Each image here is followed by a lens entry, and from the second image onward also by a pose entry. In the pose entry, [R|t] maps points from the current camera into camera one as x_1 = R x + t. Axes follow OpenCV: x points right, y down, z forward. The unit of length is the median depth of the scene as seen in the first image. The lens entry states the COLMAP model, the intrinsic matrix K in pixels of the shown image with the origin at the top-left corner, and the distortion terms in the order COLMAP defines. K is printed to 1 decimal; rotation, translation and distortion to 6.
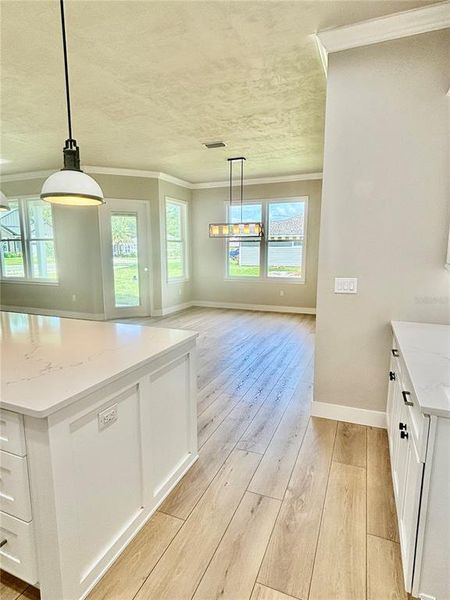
lens RADIAL K [[335.6, 0, 224.7], [0, 335.6, 301.4], [0, 0, 1]] dist [0.038142, -0.035949]
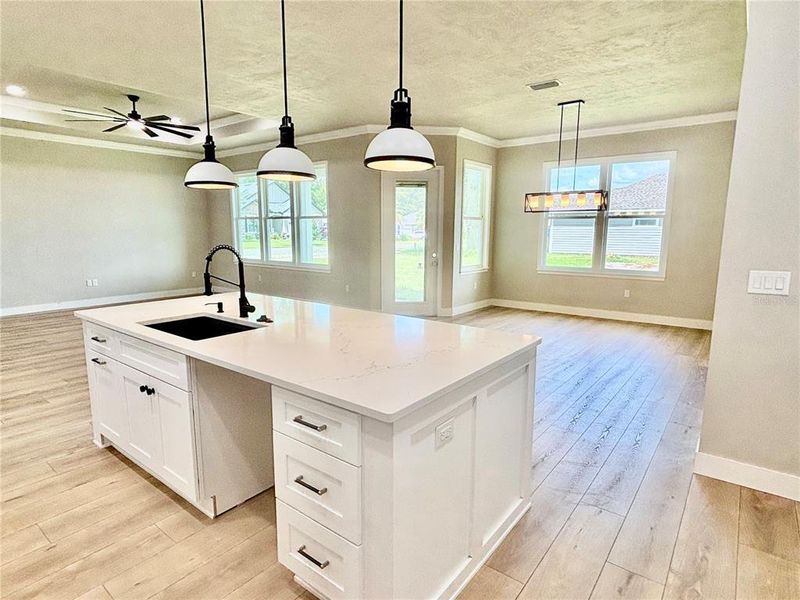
lens RADIAL K [[450.7, 0, 400.0], [0, 450.7, 300.0], [0, 0, 1]] dist [-0.002618, -0.000785]
pose [[0.964216, 0.044426, -0.261369, -0.070867], [-0.044600, 0.998991, 0.005271, 0.010559], [0.261339, 0.006575, 0.965225, -0.019790]]
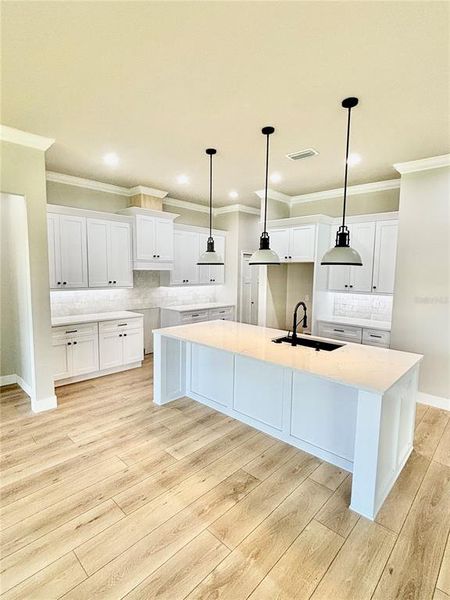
lens RADIAL K [[304.4, 0, 225.0], [0, 304.4, 300.0], [0, 0, 1]] dist [0.005364, 0.000240]
pose [[-0.934345, -0.049575, 0.352906, -0.596694], [0.041030, 0.968727, 0.244713, -0.265015], [-0.354001, 0.243126, -0.903091, 1.345951]]
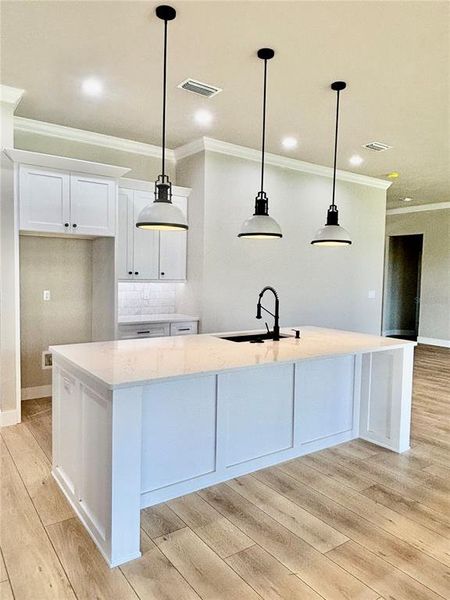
lens RADIAL K [[422.6, 0, 225.0], [0, 422.6, 300.0], [0, 0, 1]] dist [-0.000302, -0.004661]
pose [[-0.528425, 0.040036, -0.848035, 0.310038], [-0.152944, 0.978055, 0.141476, -0.138850], [0.835090, 0.204462, -0.510706, 0.938304]]
